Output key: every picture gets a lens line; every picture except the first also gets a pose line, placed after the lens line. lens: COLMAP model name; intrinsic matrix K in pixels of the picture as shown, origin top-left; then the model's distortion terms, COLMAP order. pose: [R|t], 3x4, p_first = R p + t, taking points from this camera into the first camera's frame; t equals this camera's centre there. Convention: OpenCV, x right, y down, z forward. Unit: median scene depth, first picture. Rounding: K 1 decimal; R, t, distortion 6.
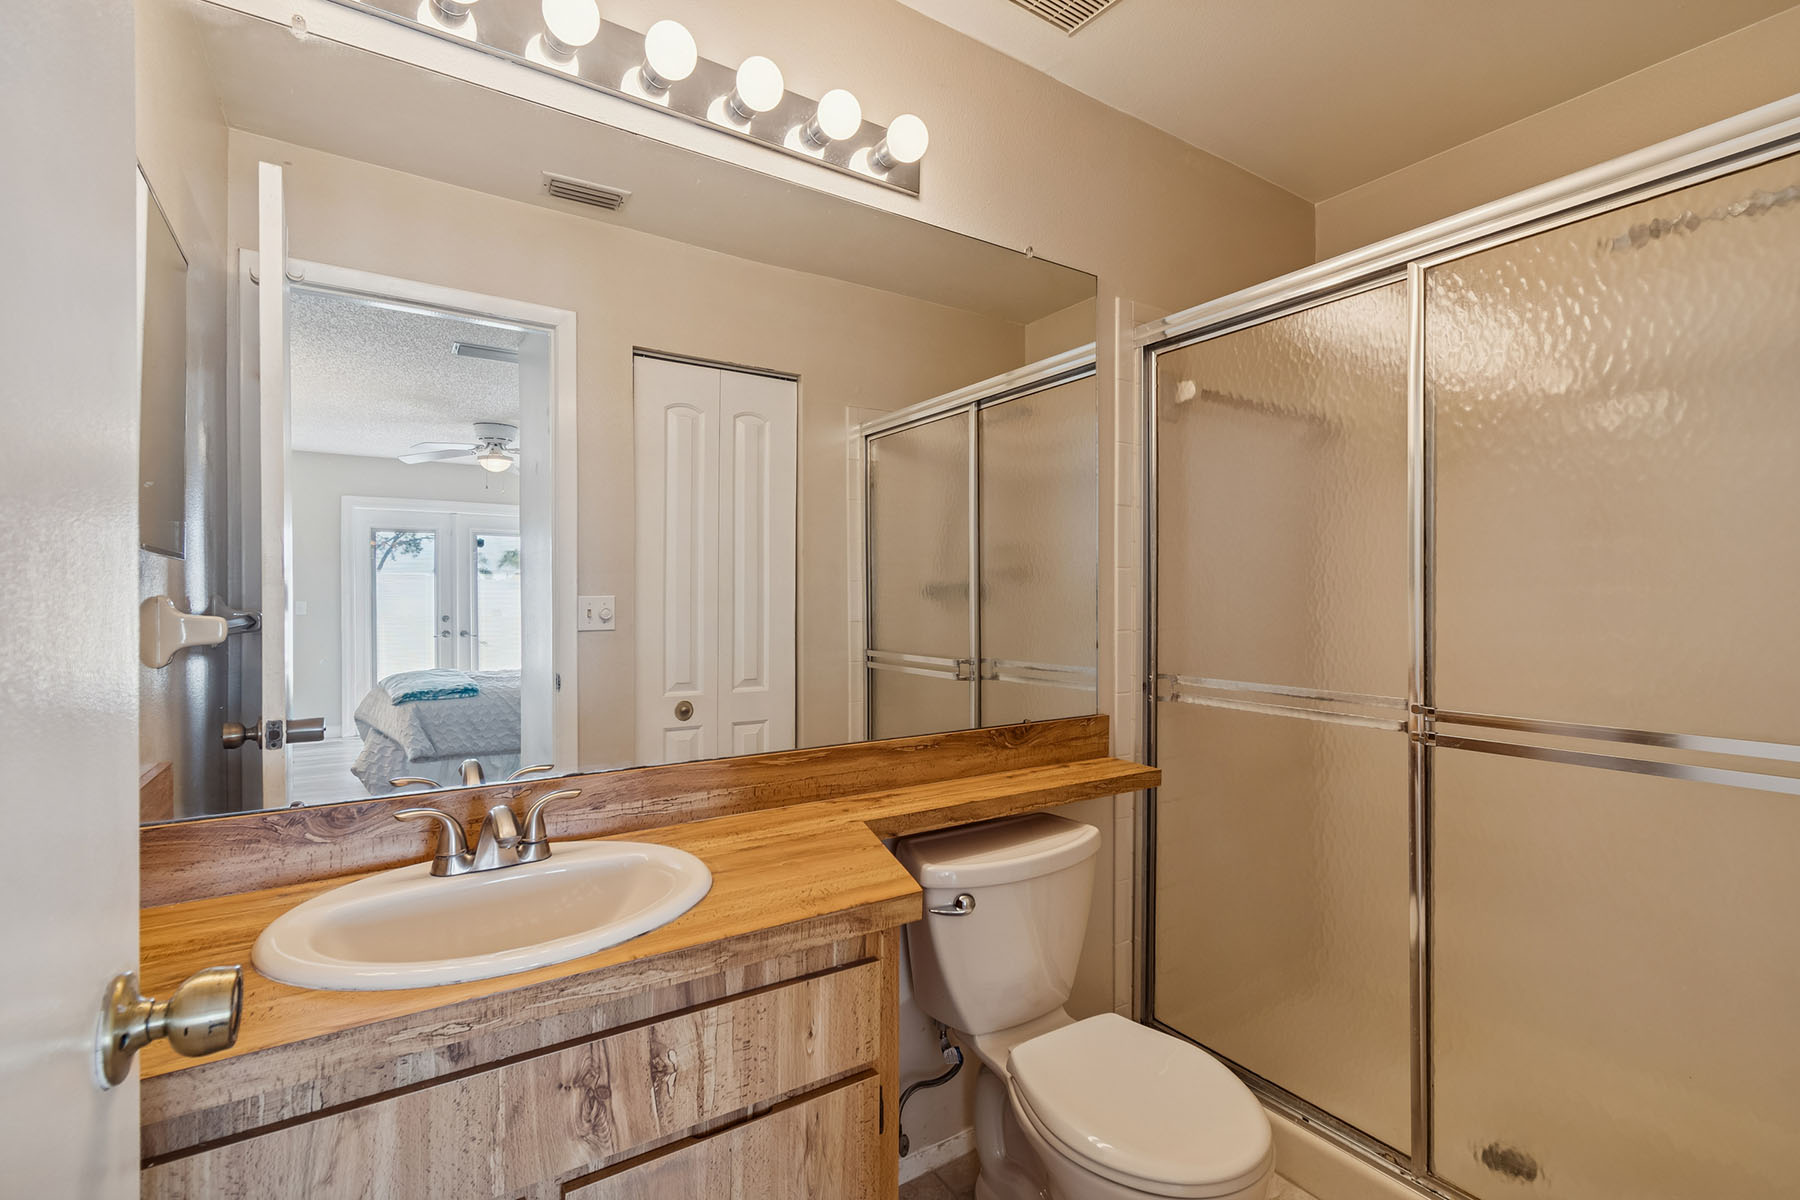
lens RADIAL K [[810.9, 0, 919.0], [0, 810.9, 607.0], [0, 0, 1]] dist [0.000297, -0.000415]
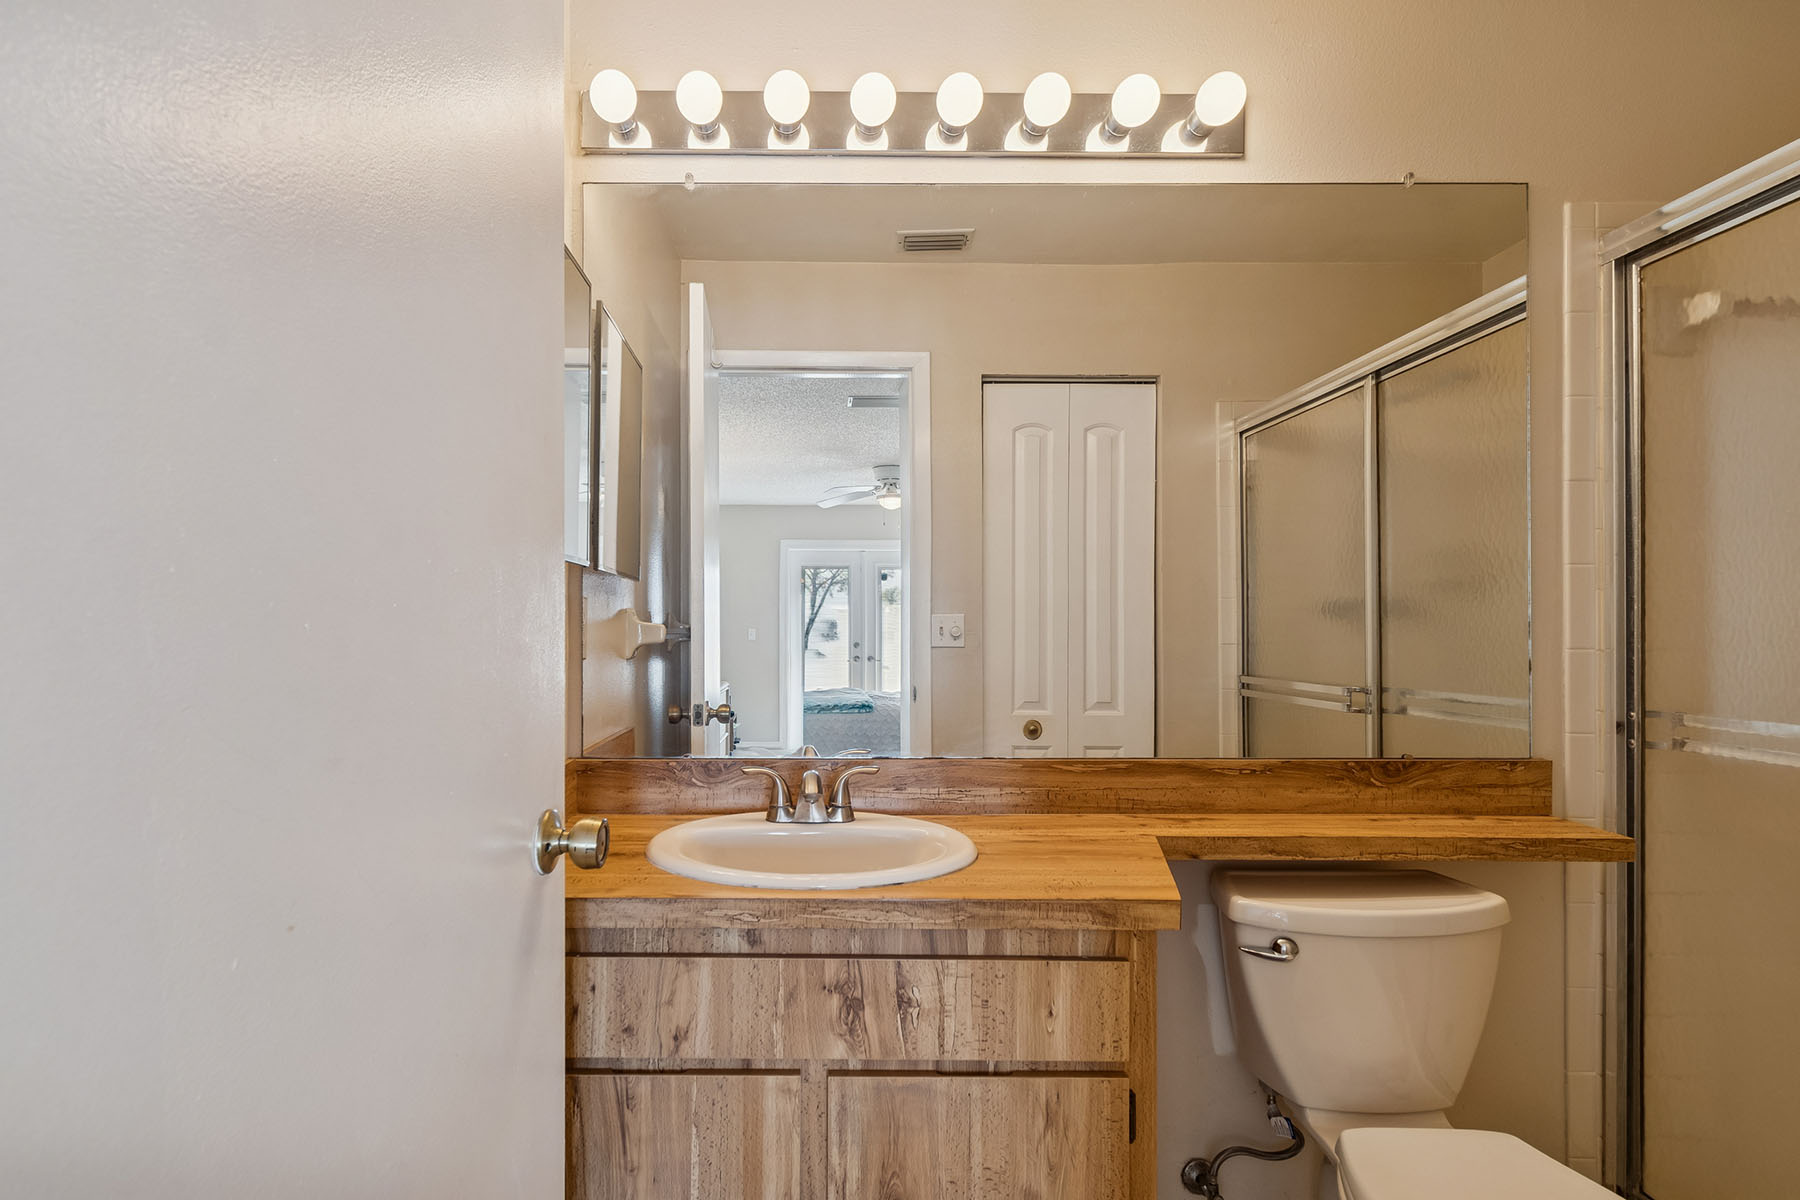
lens RADIAL K [[853.7, 0, 824.5], [0, 853.7, 636.6], [0, 0, 1]] dist [0.000288, 0.000139]
pose [[0.836190, 0.003371, -0.548430, 0.126102], [-0.005328, 0.999984, -0.001977, 0.028096], [0.548415, 0.004575, 0.836194, -0.041251]]
